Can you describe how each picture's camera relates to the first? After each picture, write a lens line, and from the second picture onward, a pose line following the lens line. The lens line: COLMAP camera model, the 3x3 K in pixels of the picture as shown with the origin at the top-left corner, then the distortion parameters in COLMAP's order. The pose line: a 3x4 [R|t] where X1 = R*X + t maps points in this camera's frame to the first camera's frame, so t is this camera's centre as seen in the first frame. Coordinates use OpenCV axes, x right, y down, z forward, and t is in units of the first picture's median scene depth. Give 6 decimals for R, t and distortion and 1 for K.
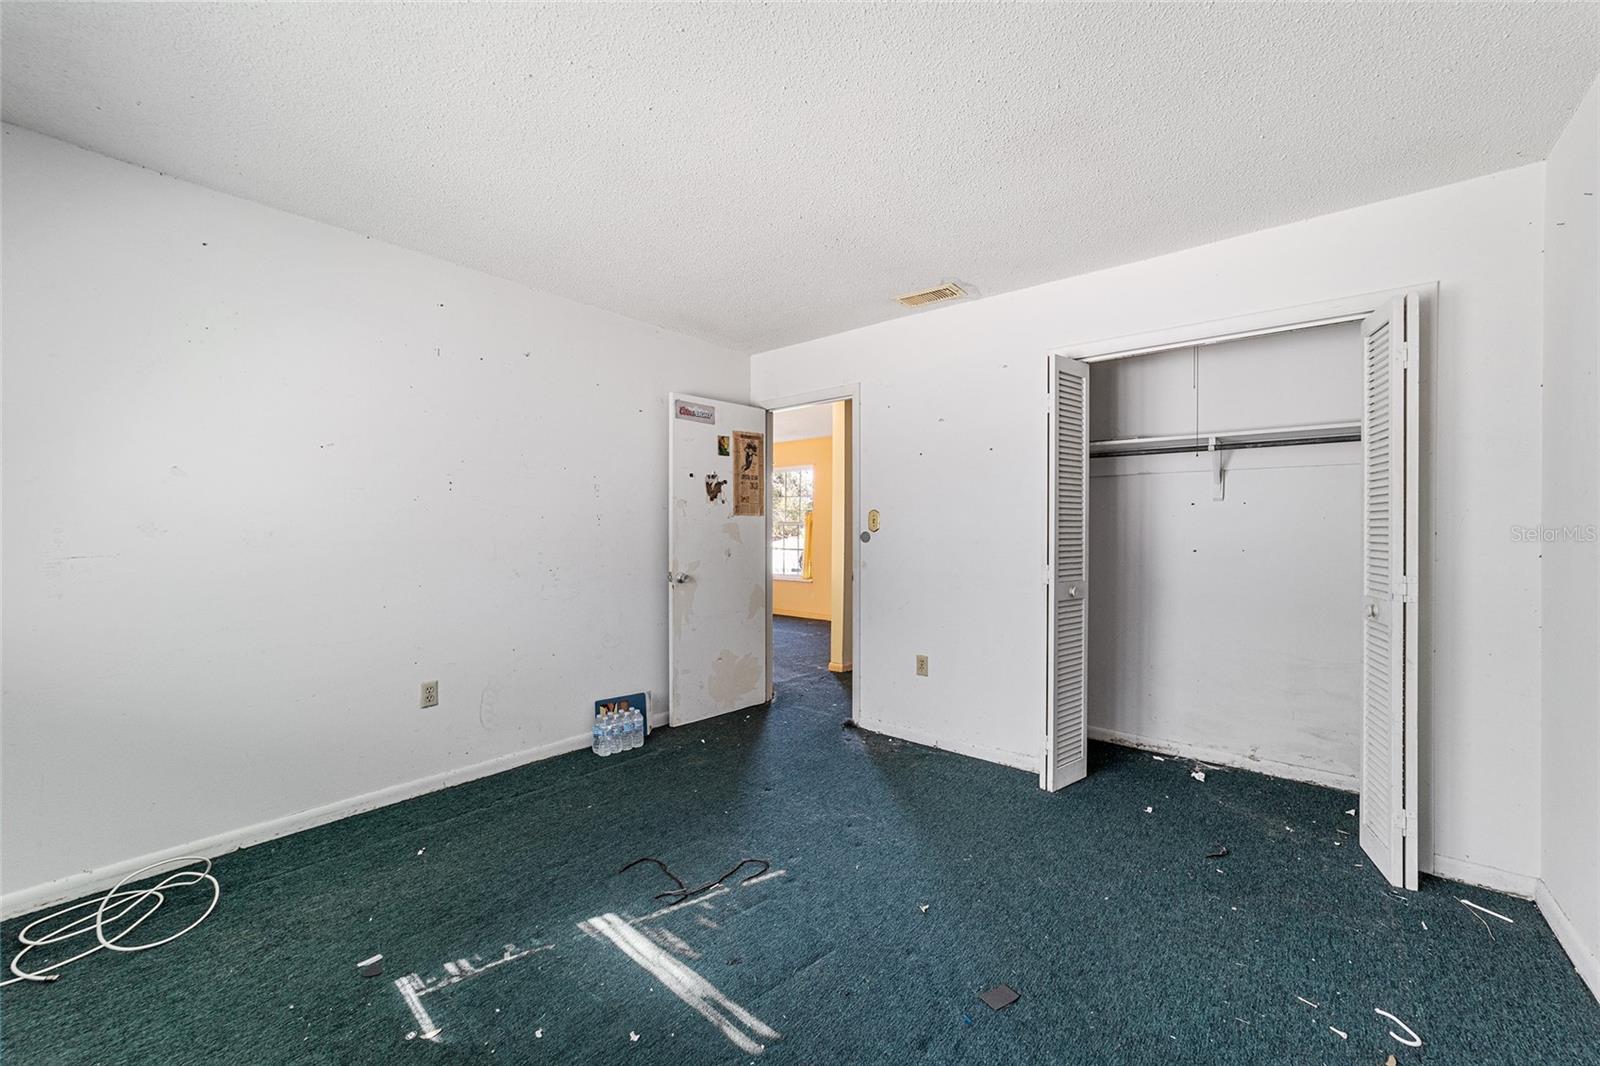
lens RADIAL K [[613.0, 0, 800.0], [0, 613.0, 541.0], [0, 0, 1]] dist [-0.006256, 0.001059]
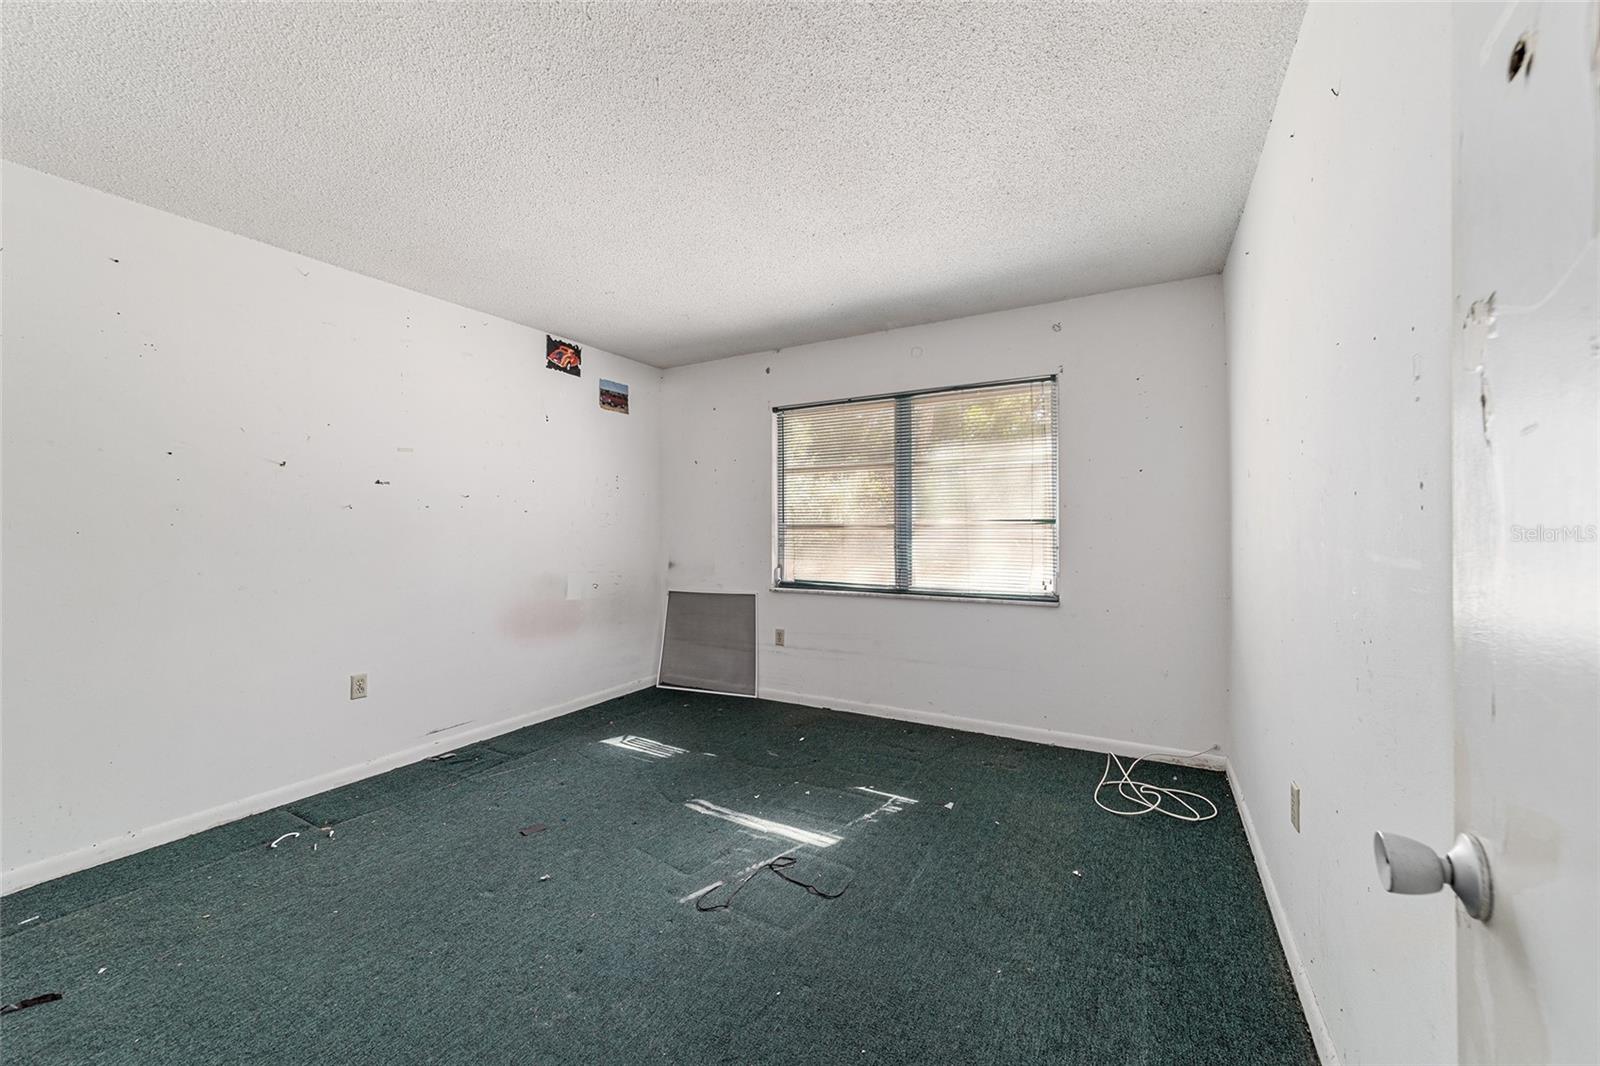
lens RADIAL K [[613.0, 0, 799.3], [0, 613.0, 534.0], [0, 0, 1]] dist [-0.006256, 0.001059]
pose [[-0.990149, 0.020375, -0.138526, -0.105204], [0.020818, 0.999782, -0.001753, -0.018989], [0.138460, -0.004620, -0.990357, 2.271373]]
